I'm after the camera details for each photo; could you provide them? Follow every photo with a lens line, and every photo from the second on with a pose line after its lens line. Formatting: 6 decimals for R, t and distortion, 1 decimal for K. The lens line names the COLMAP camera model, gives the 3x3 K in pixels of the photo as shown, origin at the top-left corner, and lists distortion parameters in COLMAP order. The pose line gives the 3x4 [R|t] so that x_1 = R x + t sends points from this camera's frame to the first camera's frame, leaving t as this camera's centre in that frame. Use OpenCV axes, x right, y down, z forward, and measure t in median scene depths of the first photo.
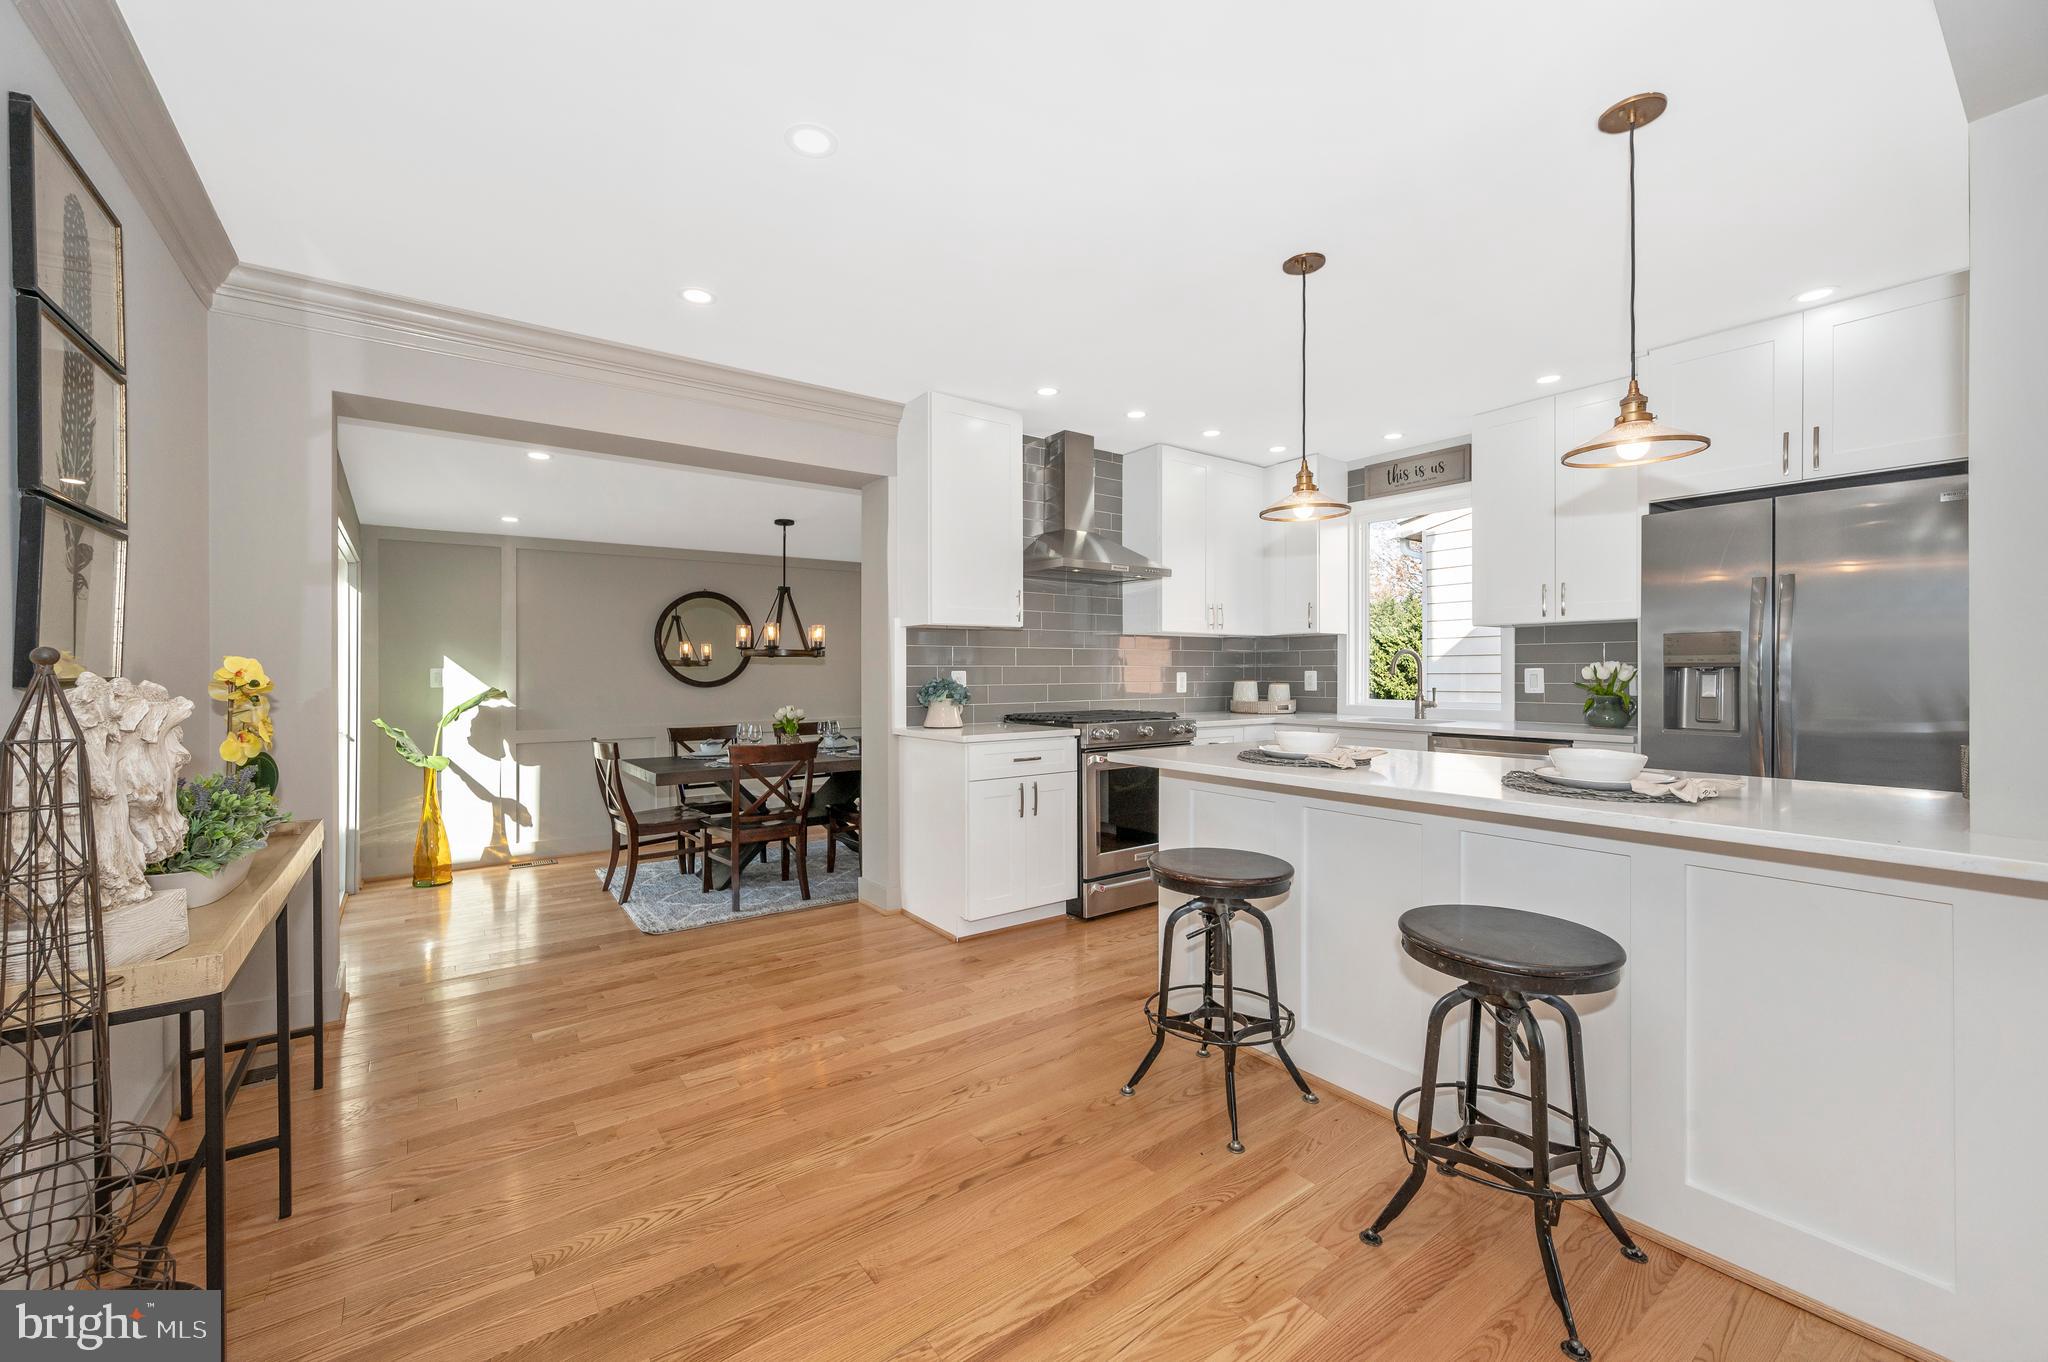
lens RADIAL K [[815.0, 0, 1017.6], [0, 815.0, 679.3], [0, 0, 1]] dist [-0.000459, -0.000083]
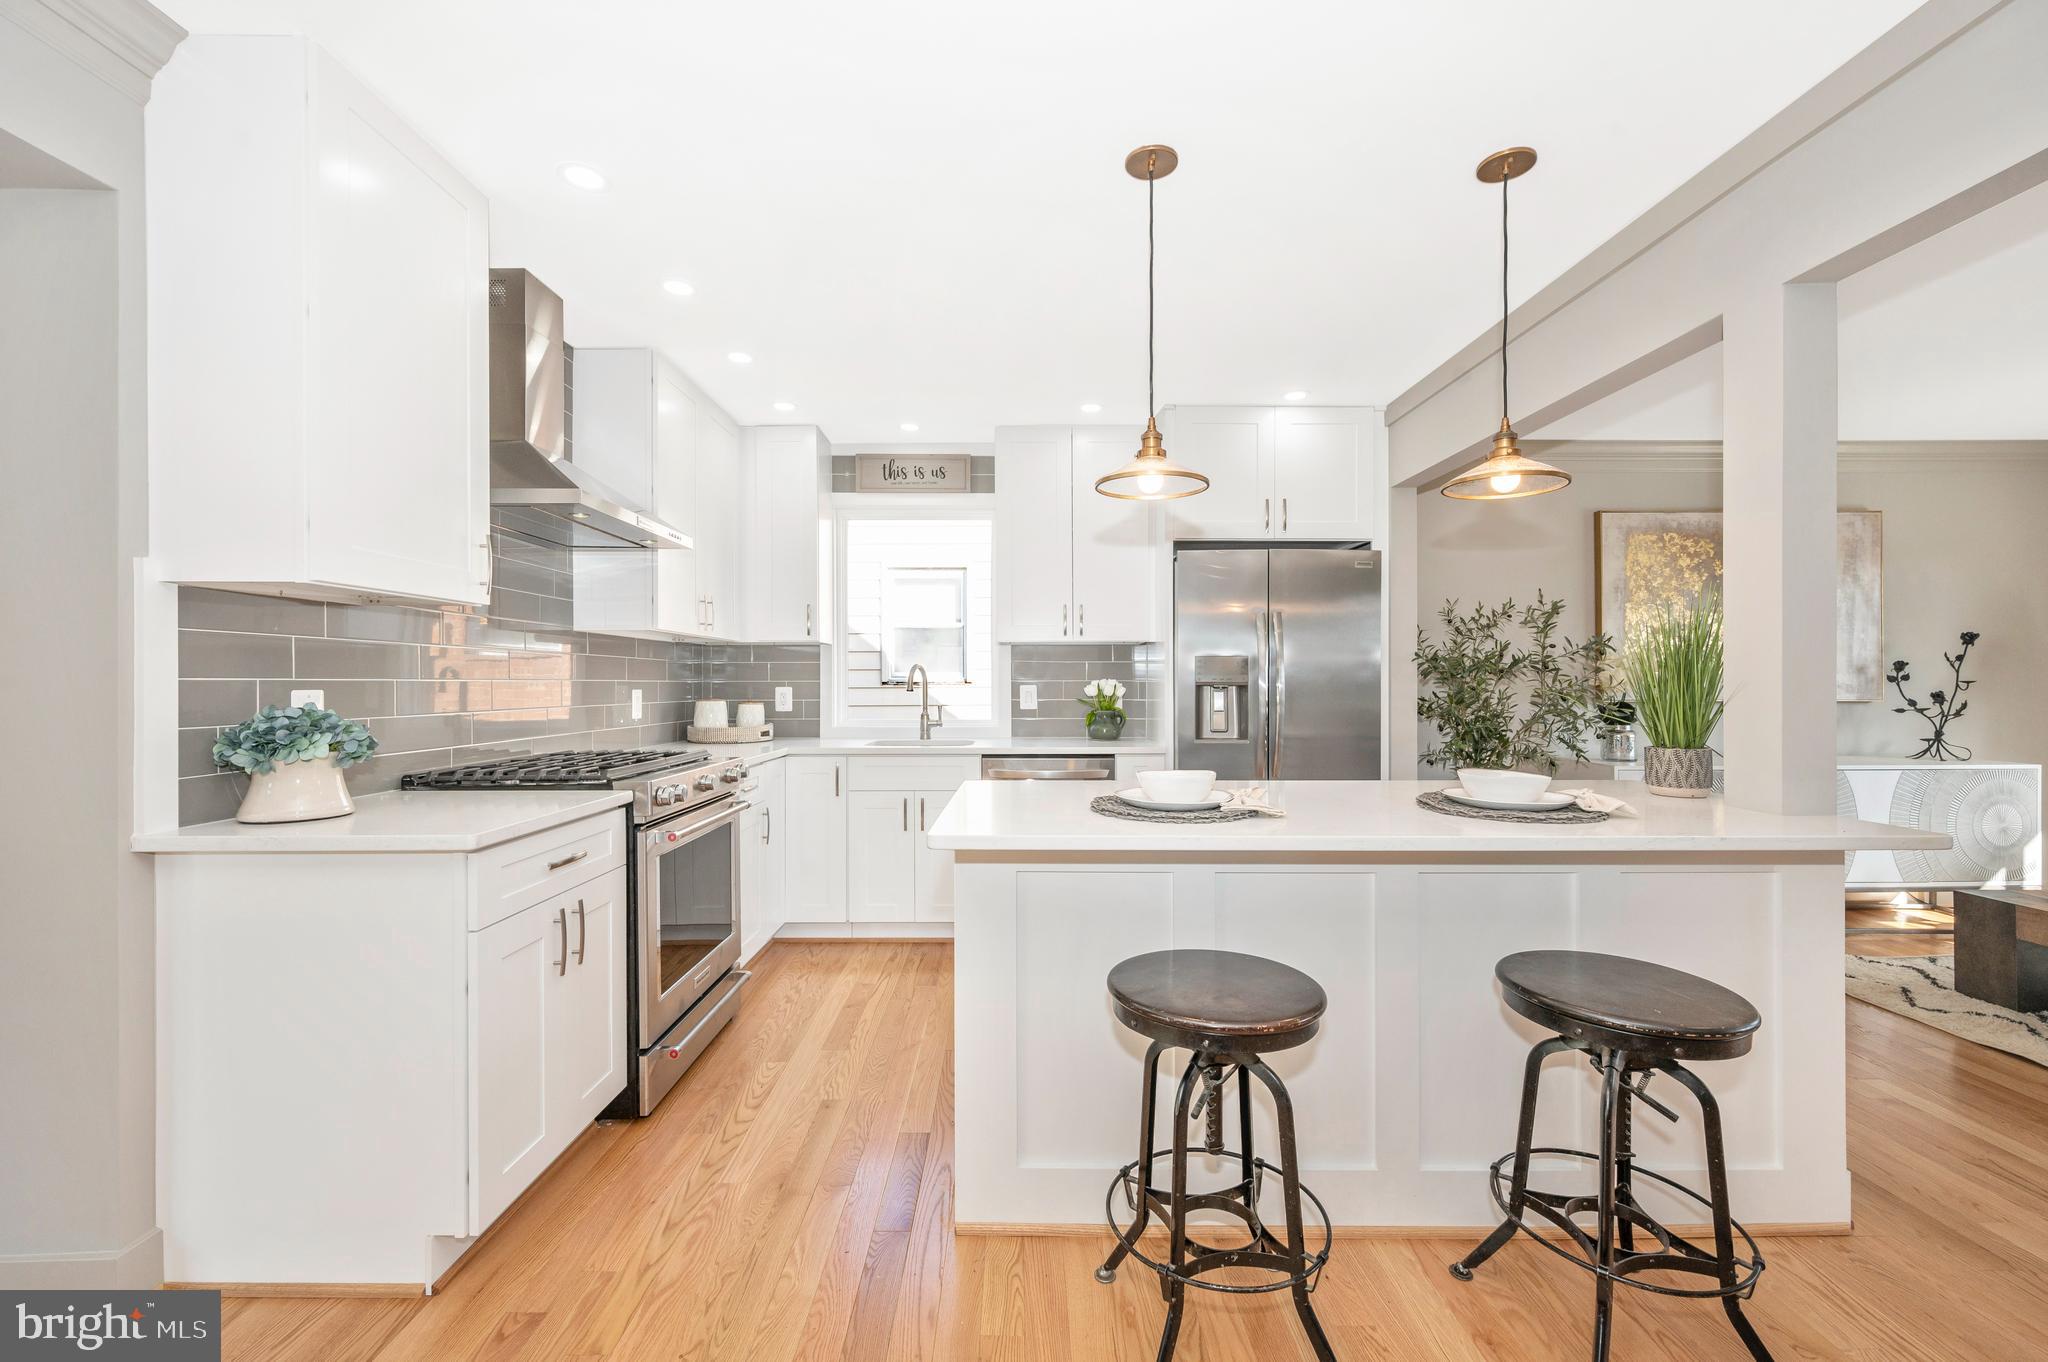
lens RADIAL K [[813.9, 0, 1021.4], [0, 813.9, 685.7], [0, 0, 1]] dist [-0.000663, -0.000091]
pose [[0.588874, 0.000121, 0.808225, -0.185427], [0.006564, 0.999966, -0.004933, -0.007167], [-0.808198, 0.008209, 0.588854, 0.359166]]
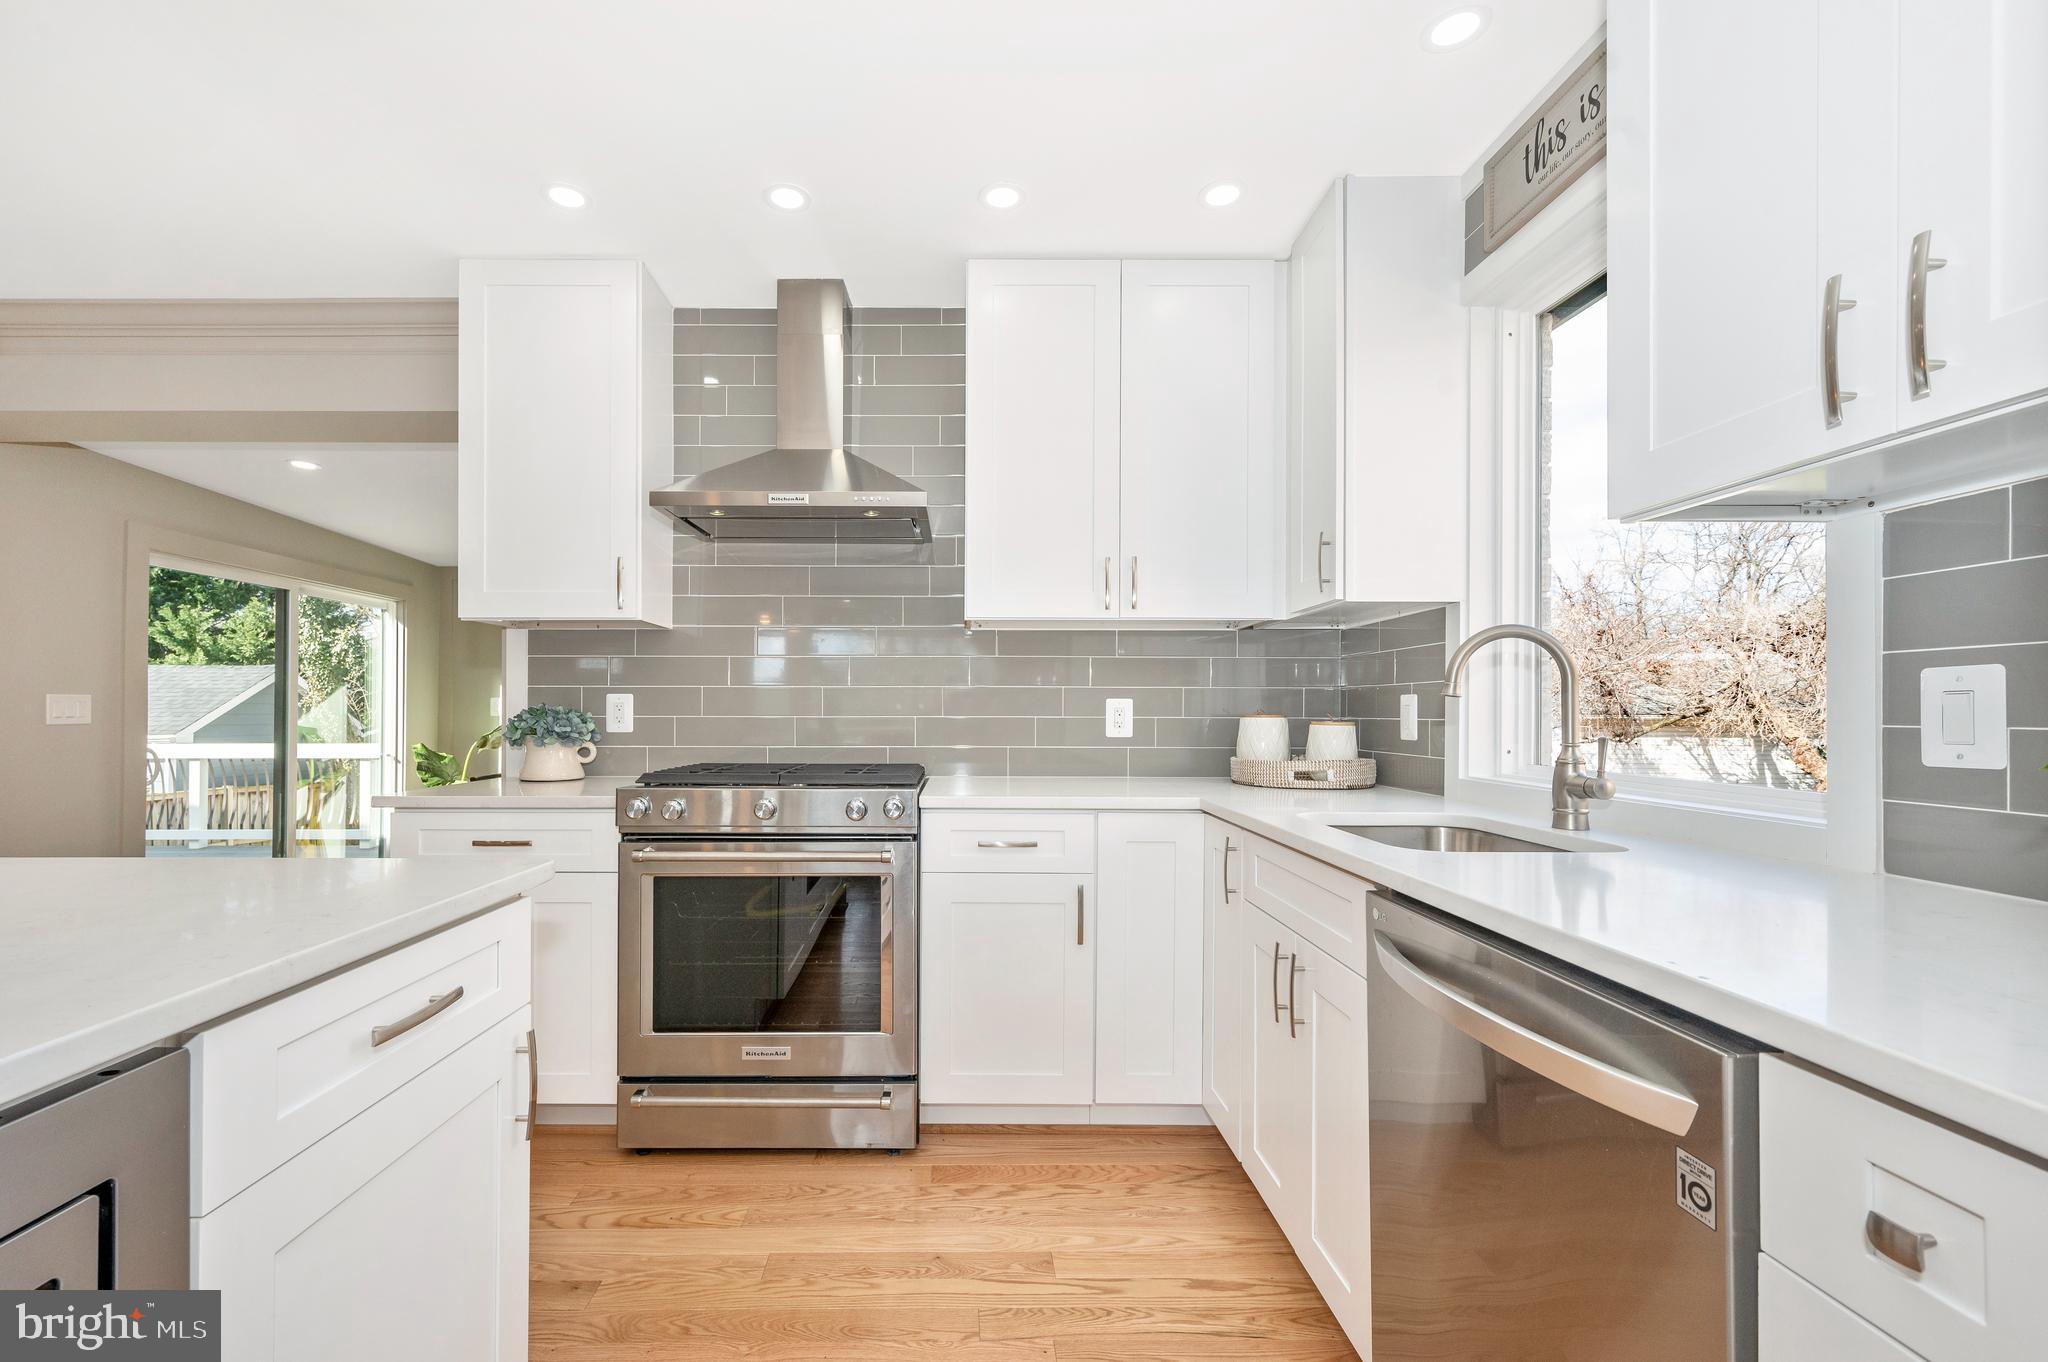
lens RADIAL K [[835.1, 0, 961.5], [0, 835.1, 710.1], [0, 0, 1]] dist [-0.000949, -0.000157]
pose [[0.805092, 0.004439, -0.593134, 0.485007], [-0.010620, 0.999920, -0.006933, 0.004201], [0.593055, 0.011881, 0.805074, 0.559678]]
